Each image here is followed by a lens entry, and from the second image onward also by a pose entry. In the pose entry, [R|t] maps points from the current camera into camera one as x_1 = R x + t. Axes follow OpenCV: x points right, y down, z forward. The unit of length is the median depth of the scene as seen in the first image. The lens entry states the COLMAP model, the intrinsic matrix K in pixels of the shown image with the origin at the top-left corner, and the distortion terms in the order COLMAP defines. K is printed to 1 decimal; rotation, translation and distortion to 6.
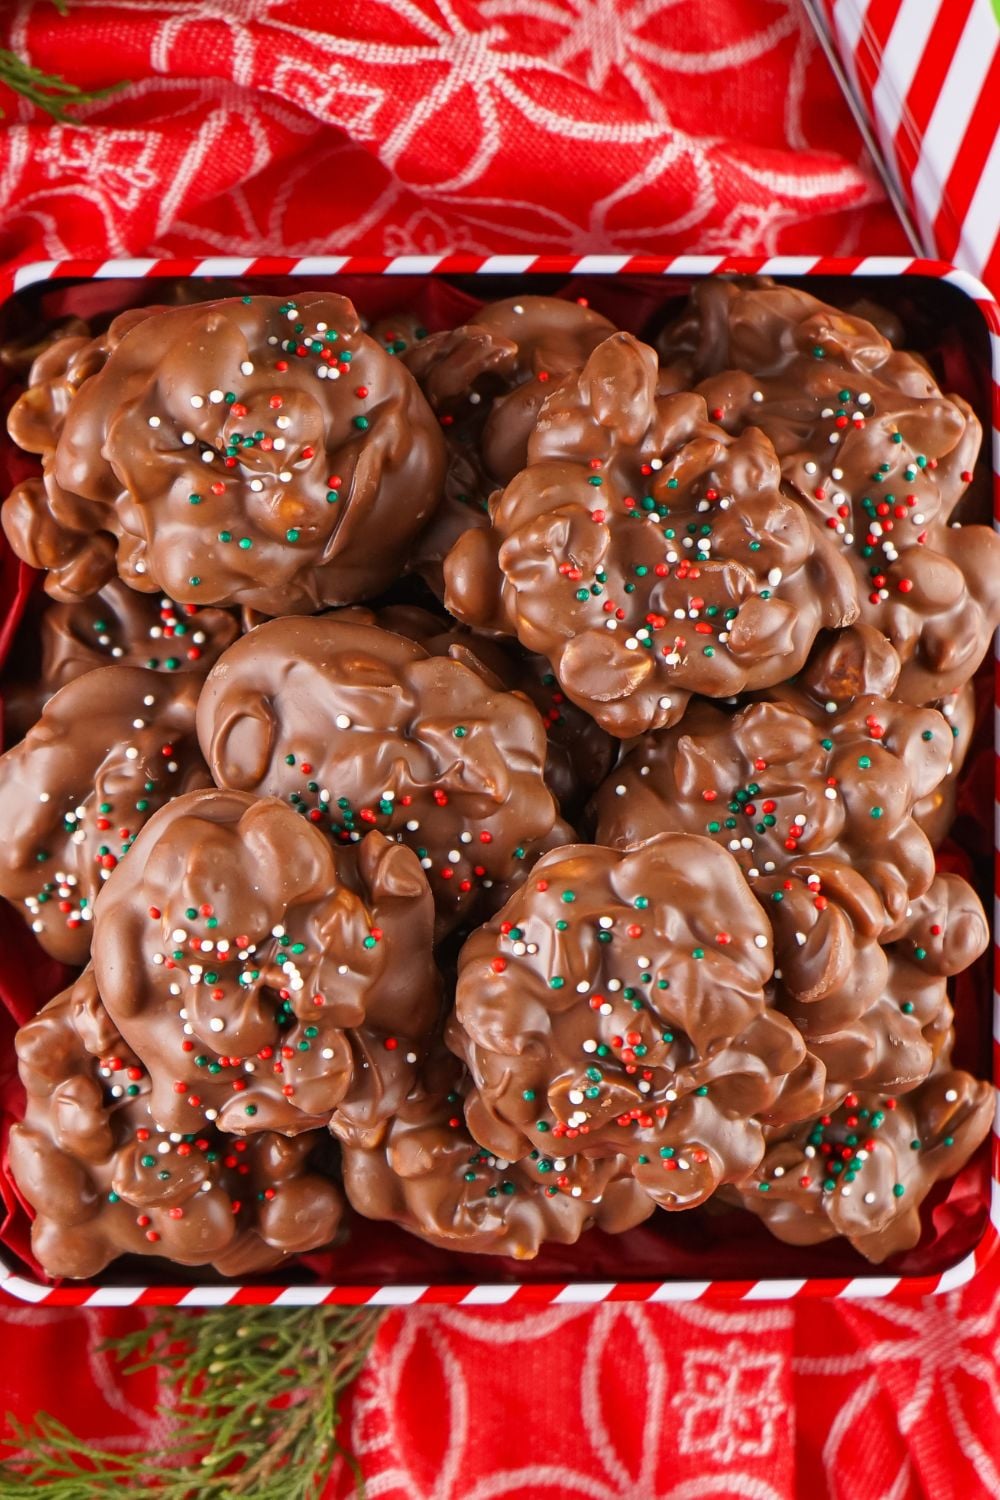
lens RADIAL K [[4751.0, 0, 498.1], [0, 4751.0, 749.9], [0, 0, 1]] dist [-0.173147, 0.000000]
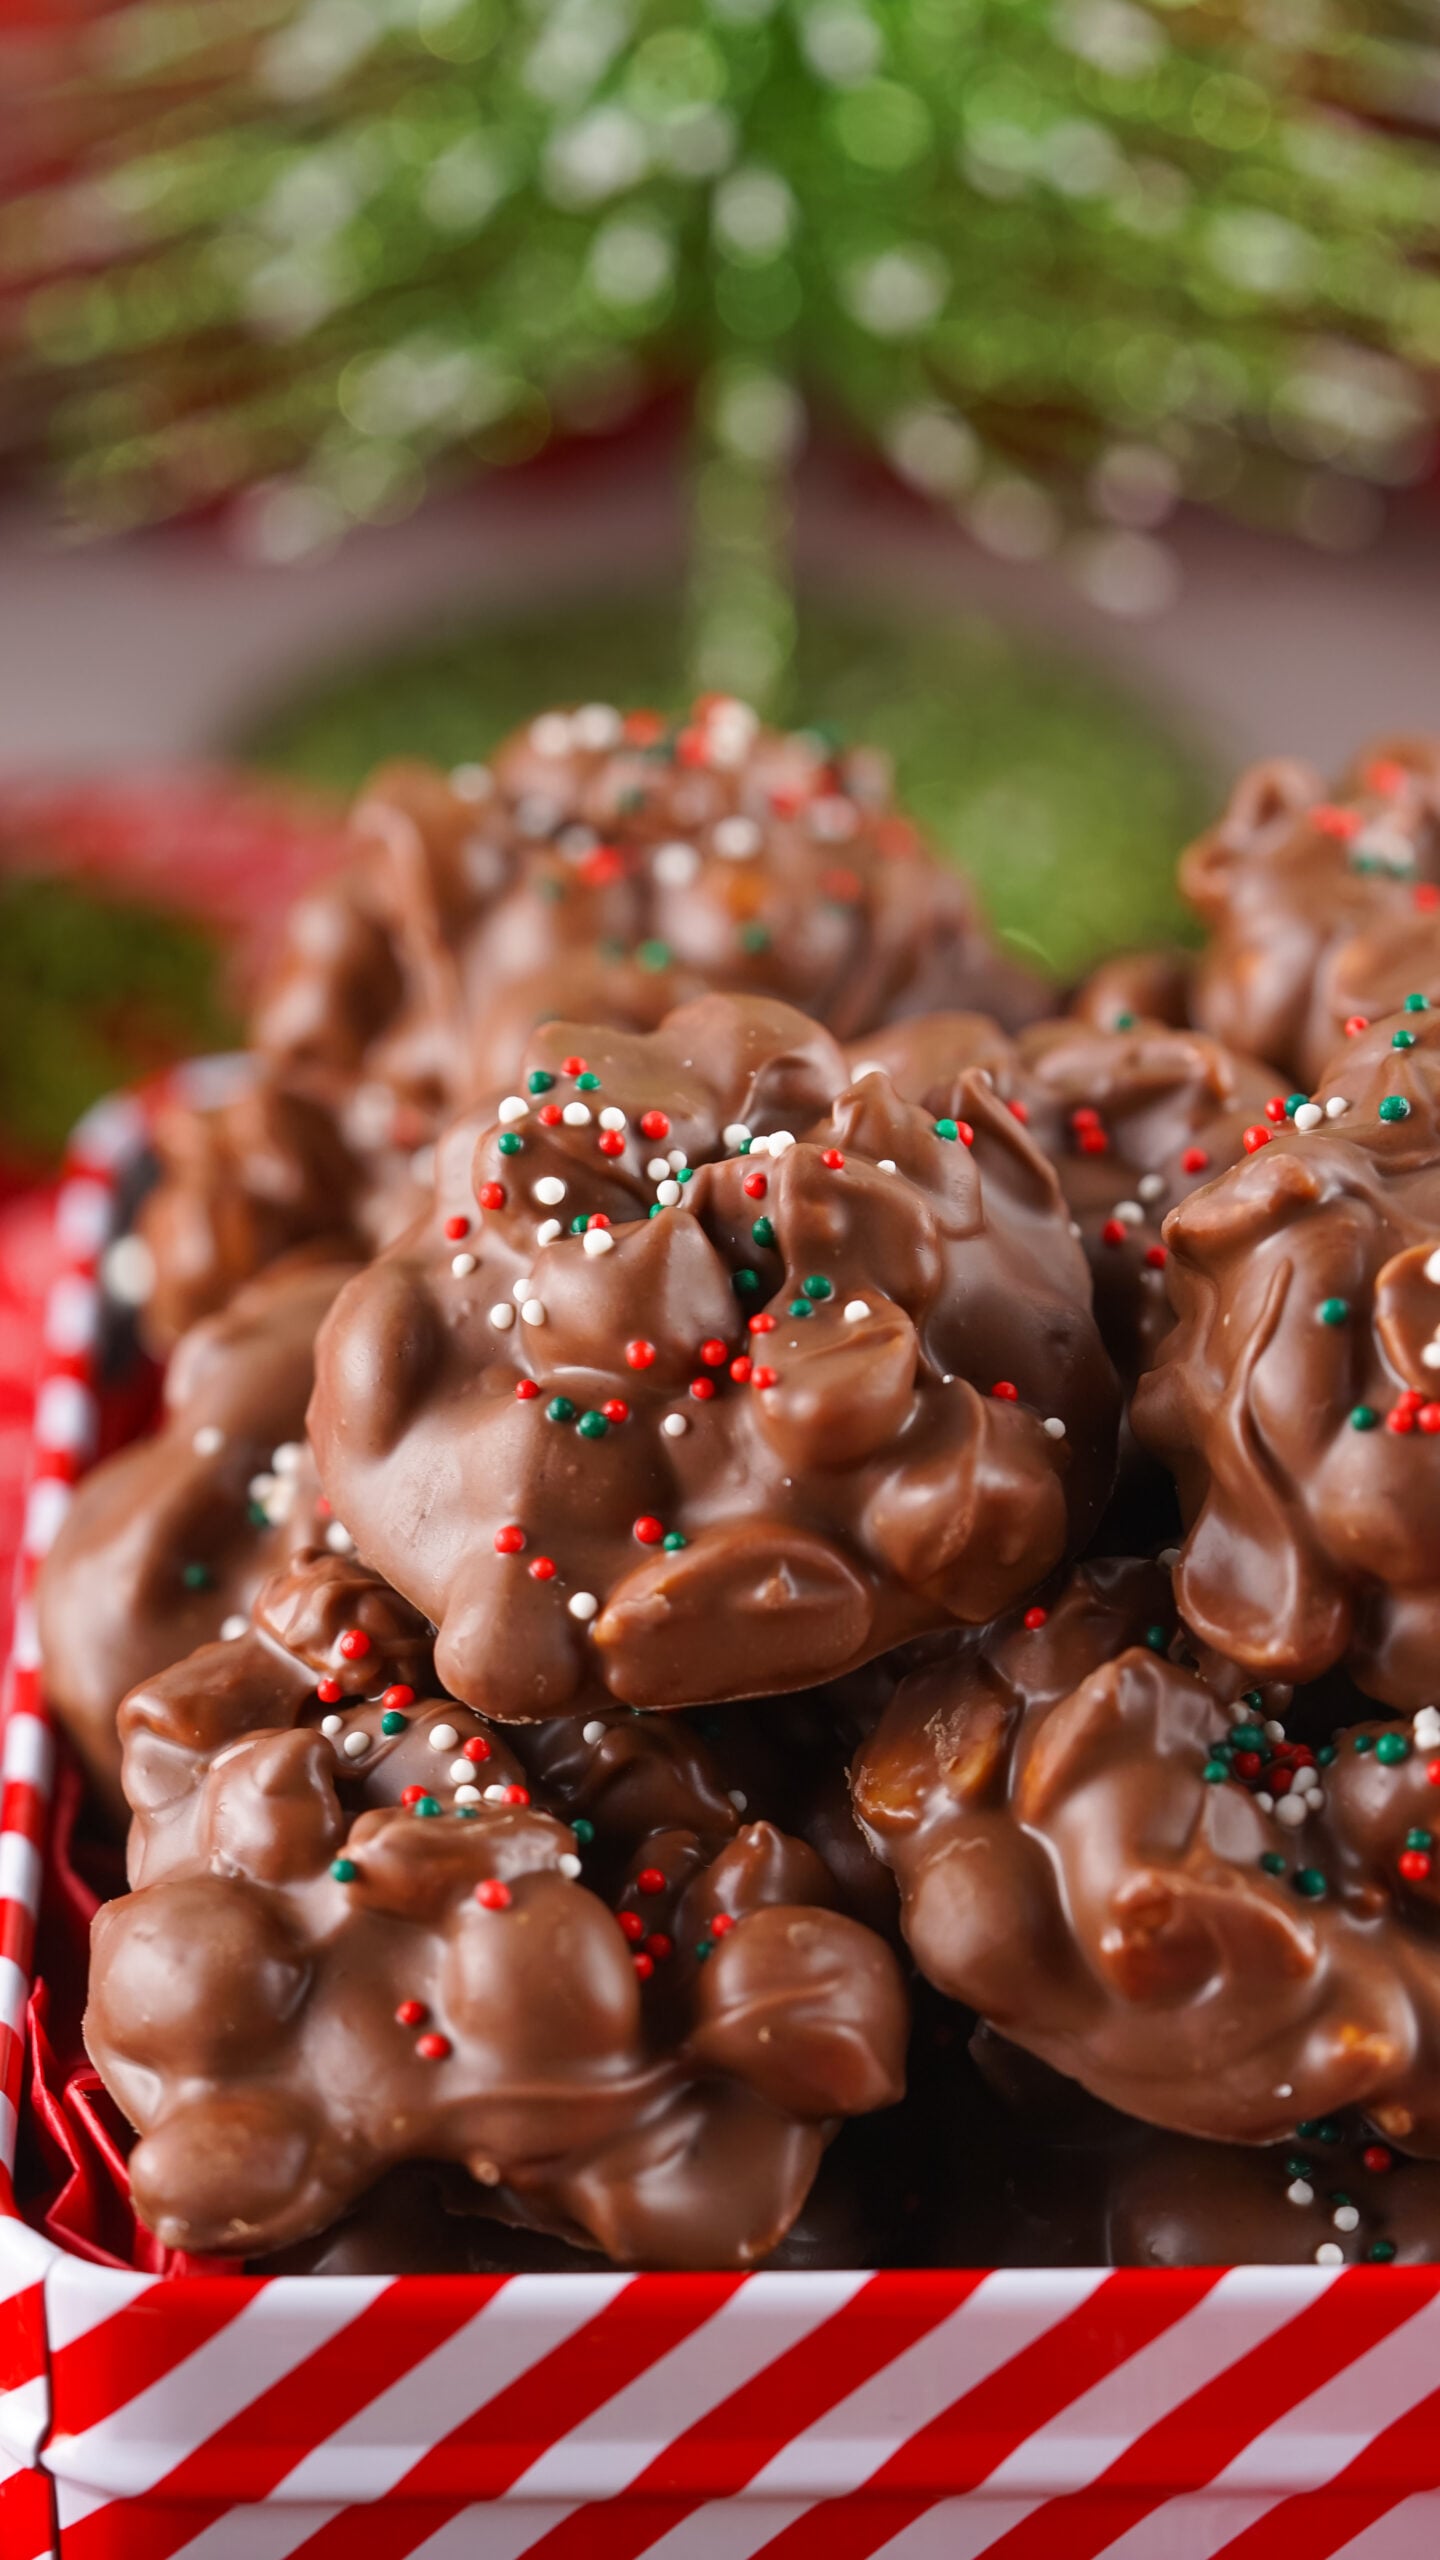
lens RADIAL K [[8537.2, 0, 720.7], [0, 8537.2, 1271.7], [0, 0, 1]] dist [-0.295823, 0.000000]
pose [[0.998949, -0.044823, -0.009561, -0.039037], [0.013240, 0.481950, -0.876099, 0.706942], [0.043878, 0.875051, 0.482037, 0.600753]]
